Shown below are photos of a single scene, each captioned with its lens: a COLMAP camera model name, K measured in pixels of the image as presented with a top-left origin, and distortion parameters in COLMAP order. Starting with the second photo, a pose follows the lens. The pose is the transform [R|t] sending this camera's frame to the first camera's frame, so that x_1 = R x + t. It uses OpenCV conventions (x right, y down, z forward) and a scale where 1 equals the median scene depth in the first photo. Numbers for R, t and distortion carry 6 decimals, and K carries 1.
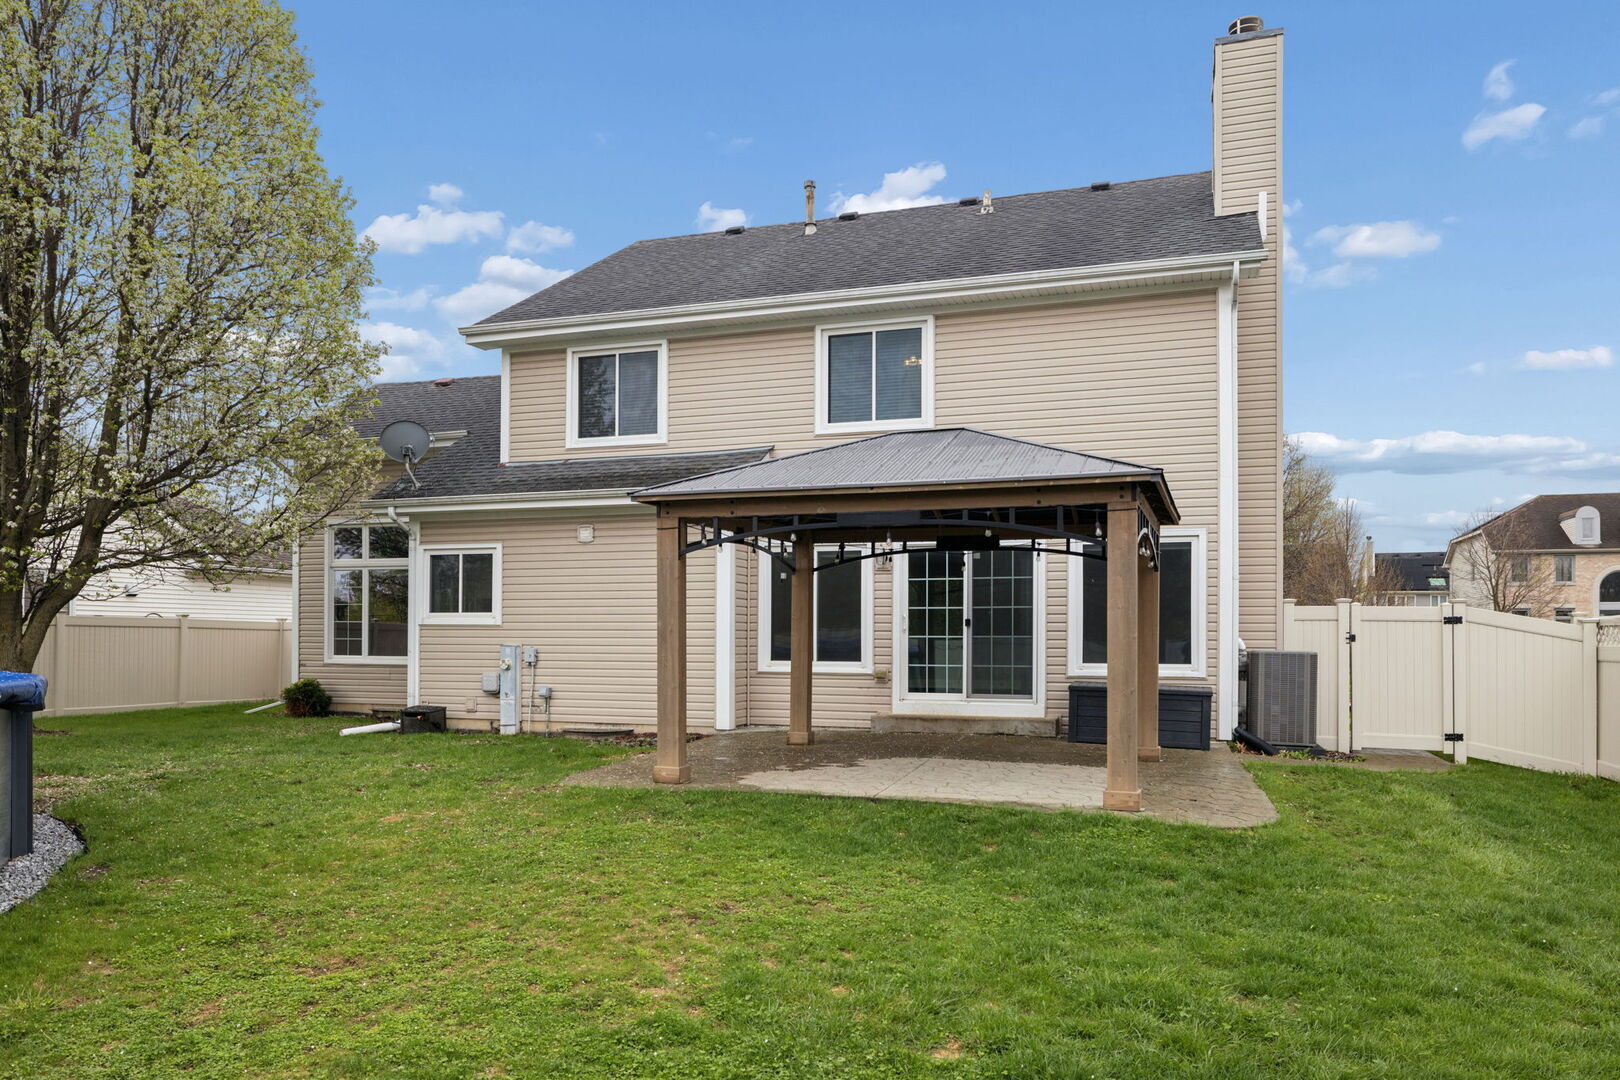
lens RADIAL K [[702.2, 0, 808.3], [0, 702.2, 547.7], [0, 0, 1]] dist [0.004083, -0.000068]
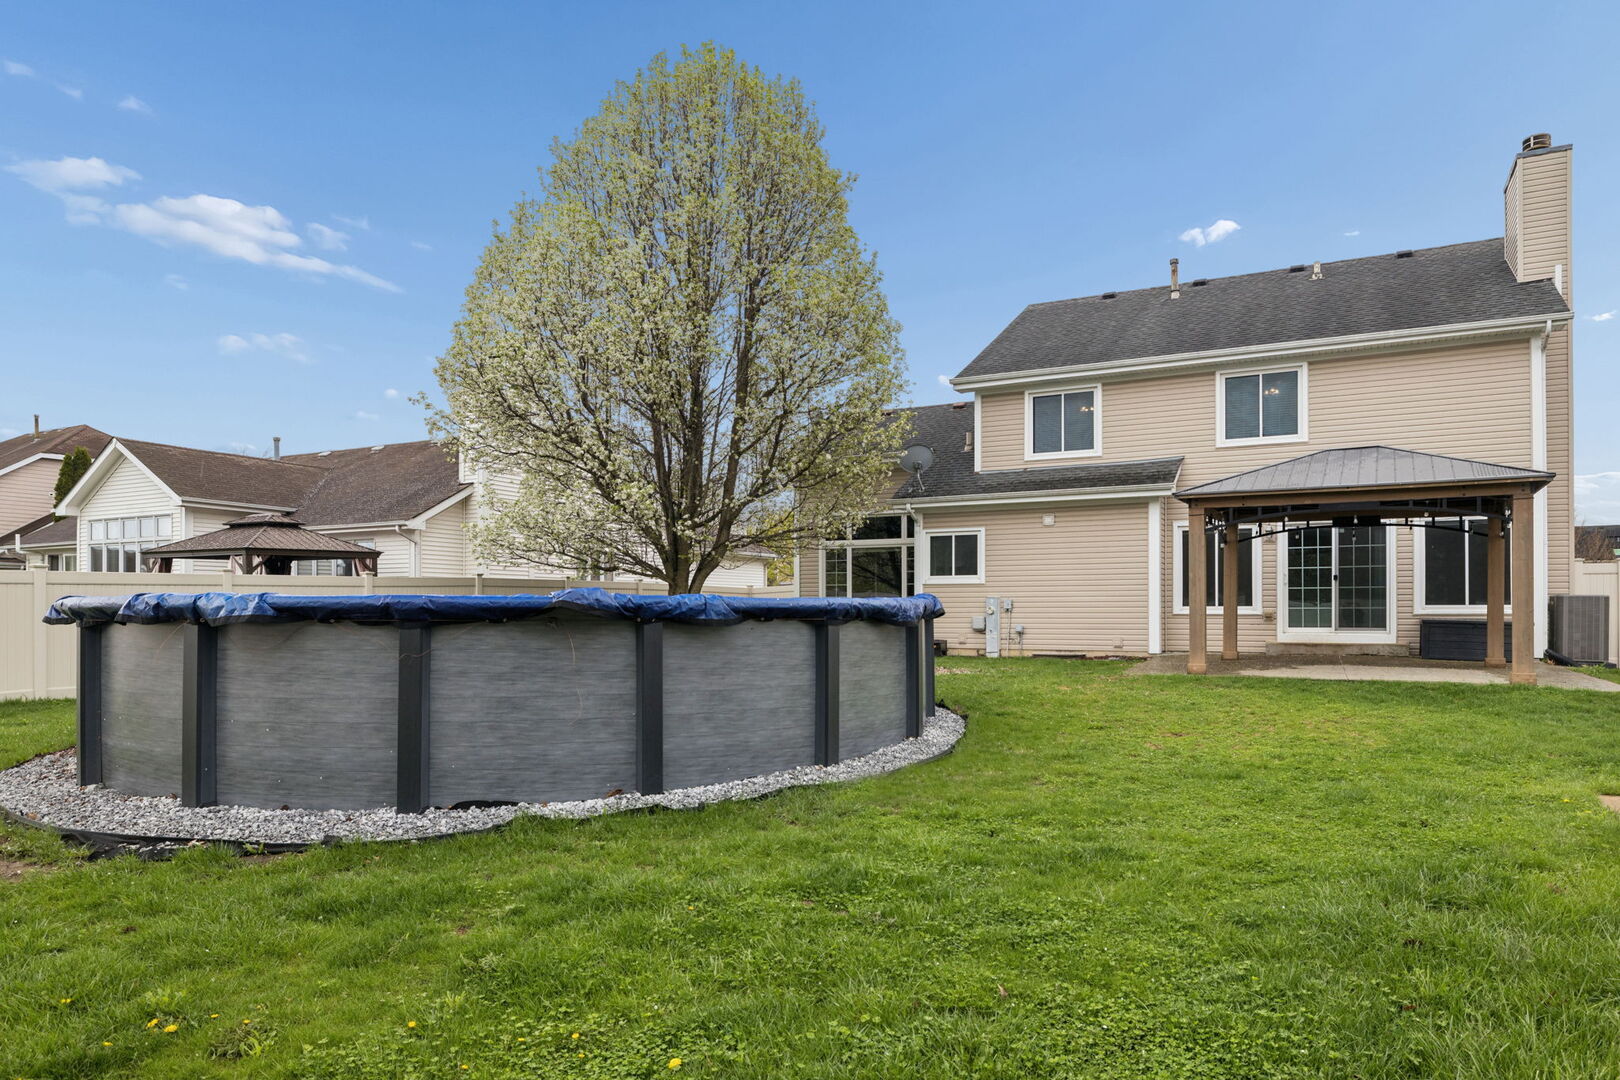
lens RADIAL K [[702.2, 0, 811.6], [0, 702.2, 538.8], [0, 0, 1]] dist [0.004083, -0.000068]
pose [[0.996938, -0.014589, -0.076829, -0.710912], [0.015225, 0.999855, 0.007693, 0.000851], [0.076705, -0.008839, 0.997015, -0.496016]]
